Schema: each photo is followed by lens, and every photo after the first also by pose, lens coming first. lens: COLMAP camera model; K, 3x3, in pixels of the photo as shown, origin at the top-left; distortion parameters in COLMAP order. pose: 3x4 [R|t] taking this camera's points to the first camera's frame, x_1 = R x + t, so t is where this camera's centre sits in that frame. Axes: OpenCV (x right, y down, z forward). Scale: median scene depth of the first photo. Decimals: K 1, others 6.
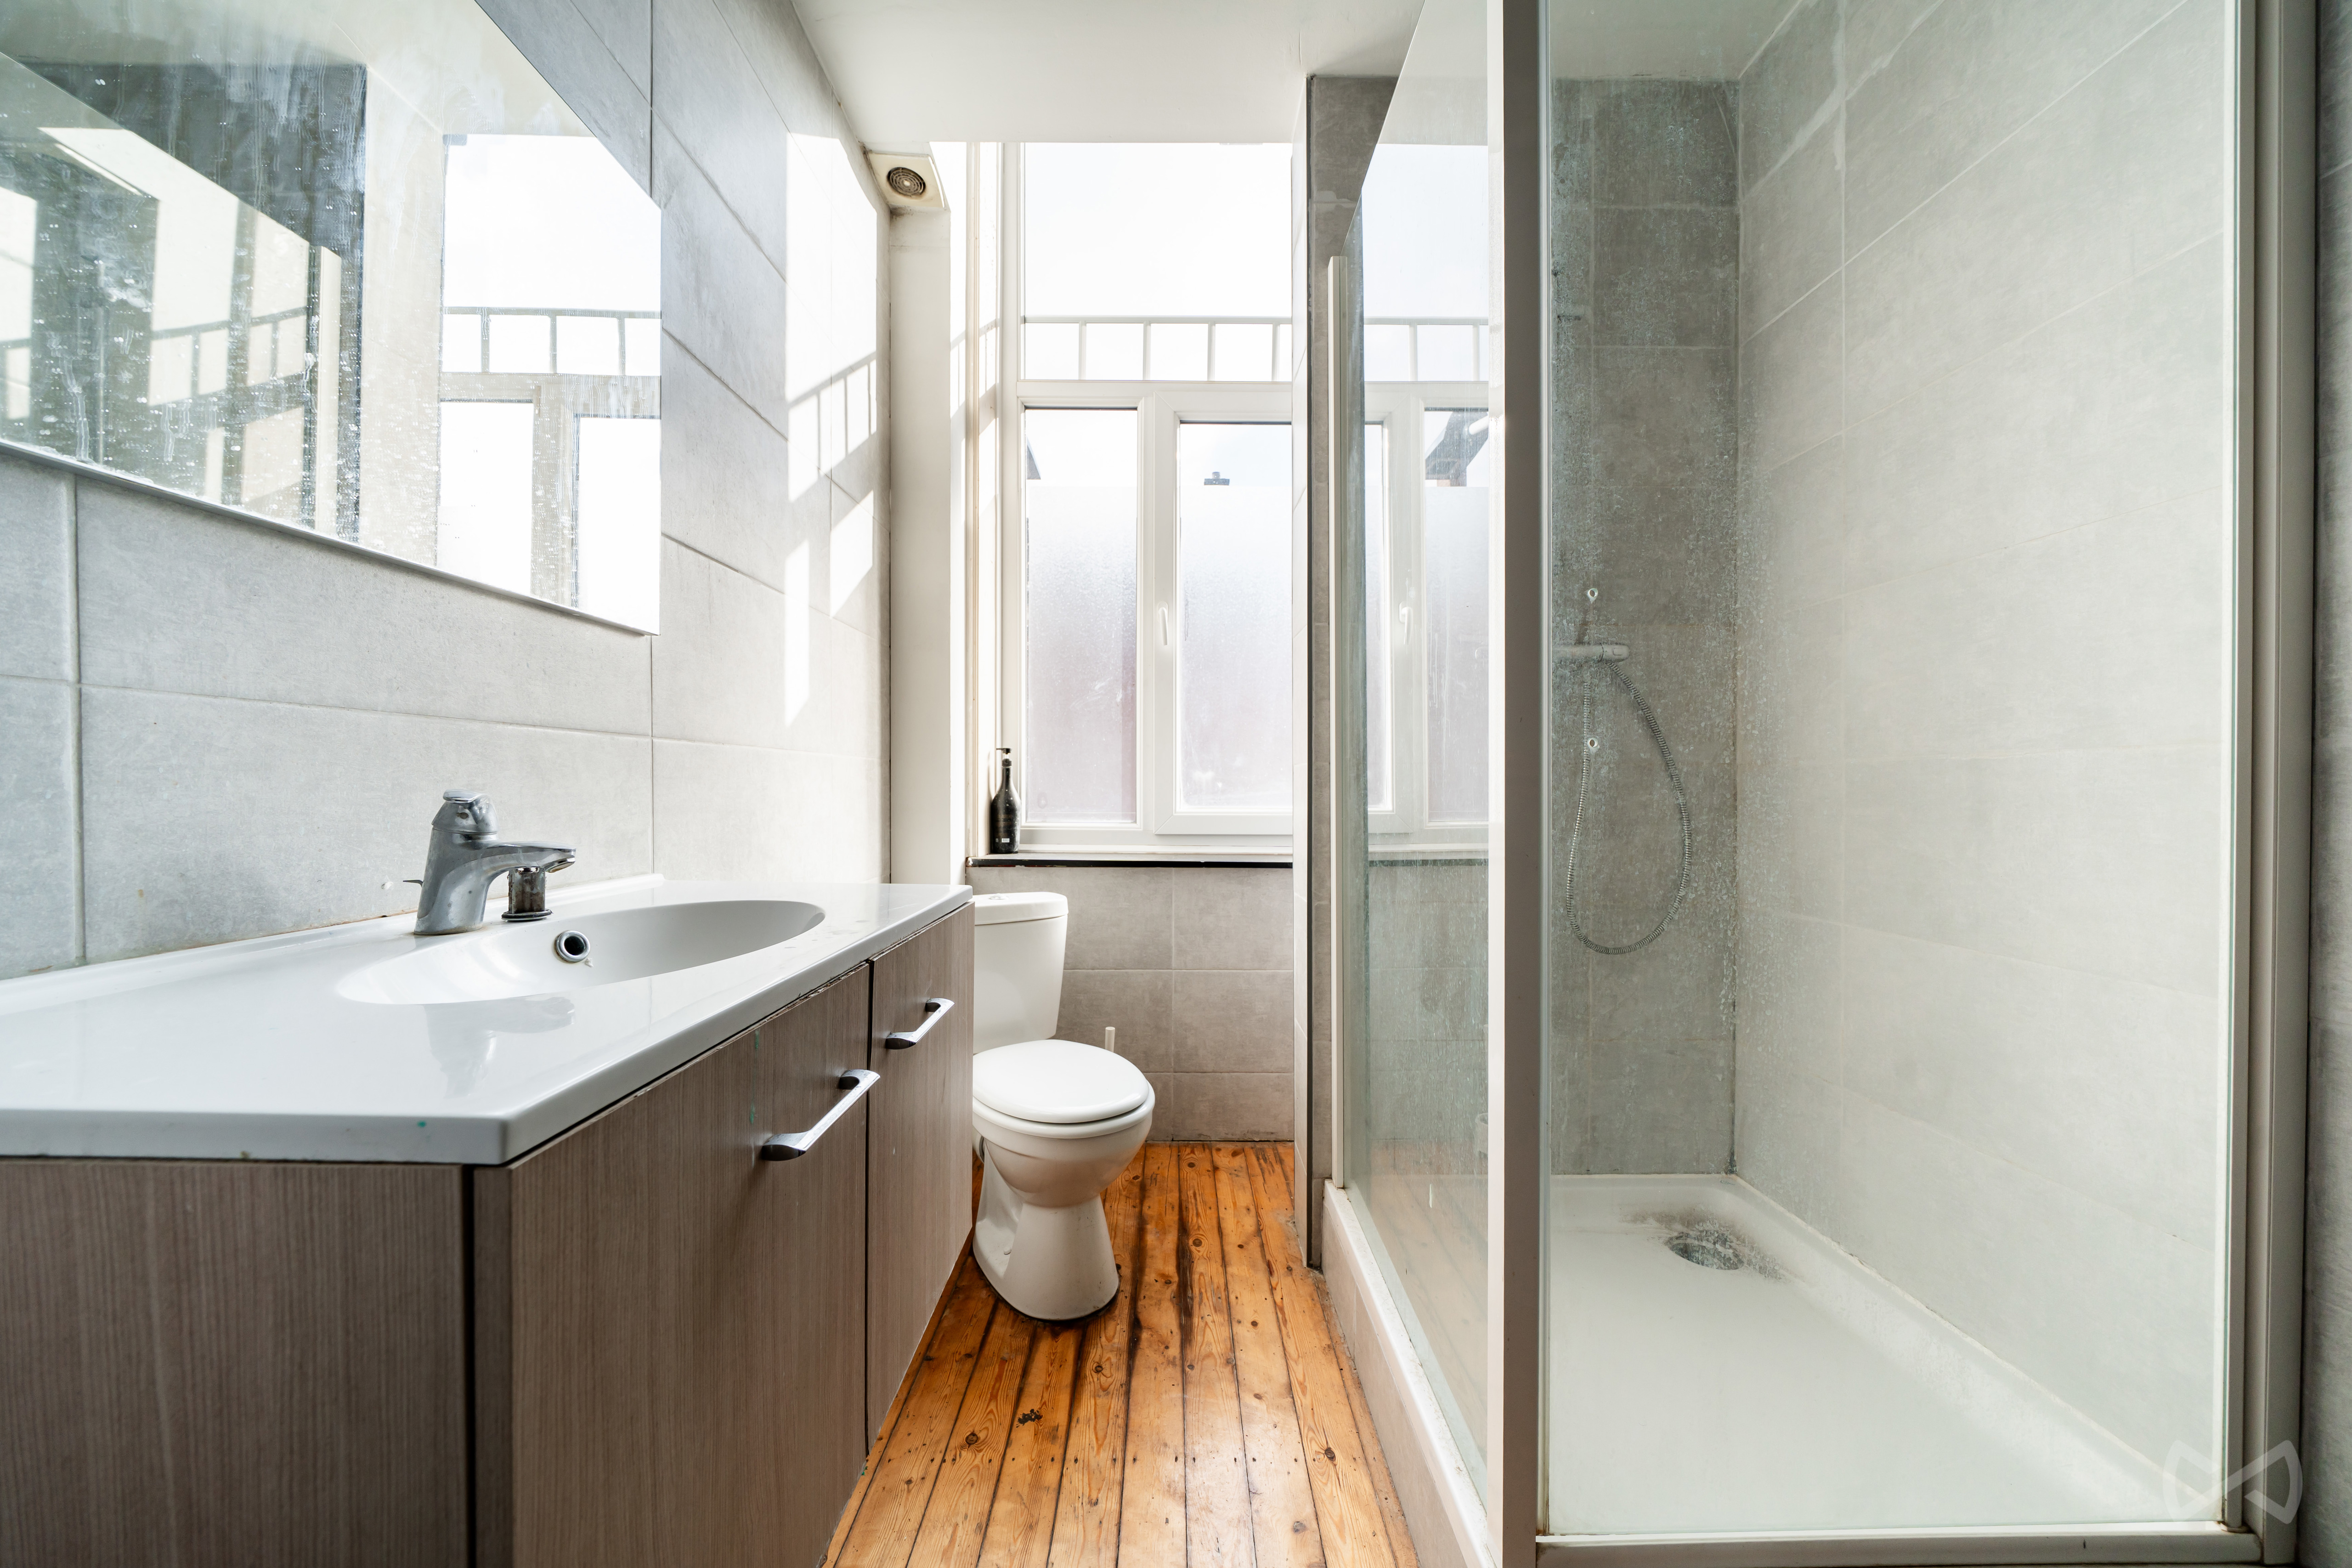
lens RADIAL K [[811.4, 0, 1190.9], [0, 811.4, 786.3], [0, 0, 1]] dist [-0.000072, -0.003047]
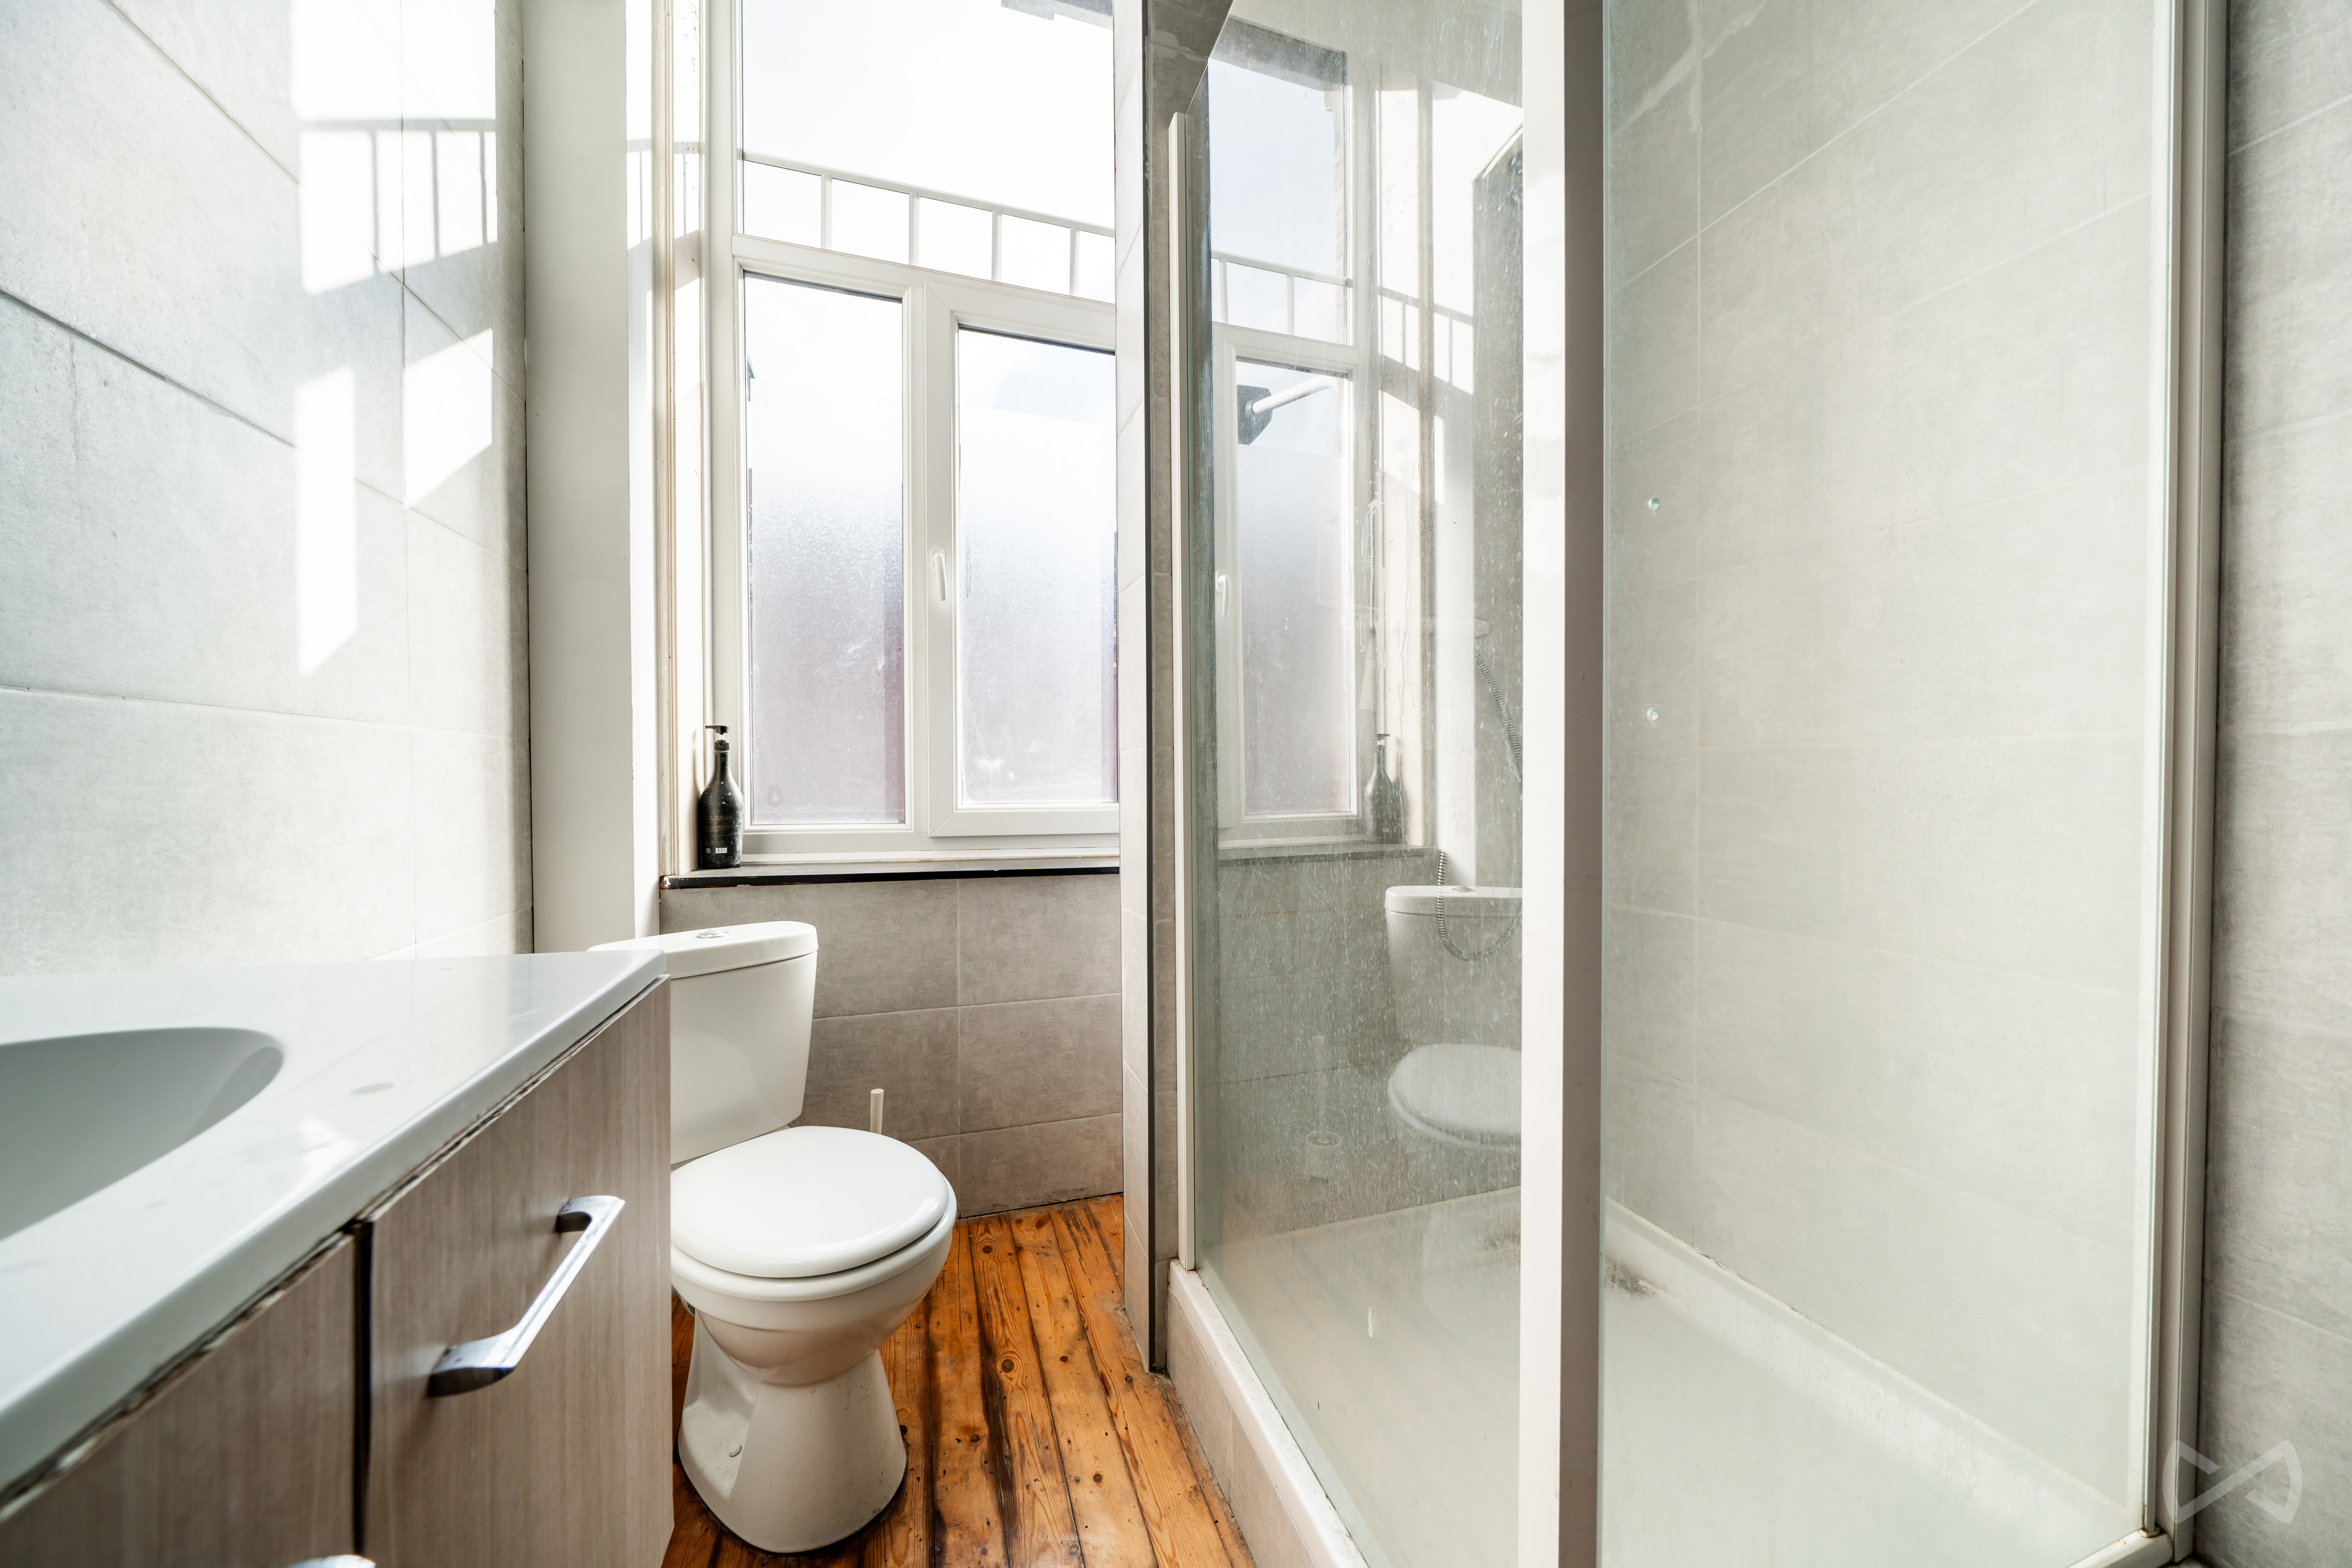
lens RADIAL K [[792.1, 0, 1175.3], [0, 792.1, 788.8], [0, 0, 1]] dist [-0.001839, -0.001877]
pose [[0.954744, -0.006946, 0.297349, -0.058162], [0.002468, 0.999878, 0.015431, 0.000157], [-0.297420, -0.013999, 0.954644, 0.231650]]
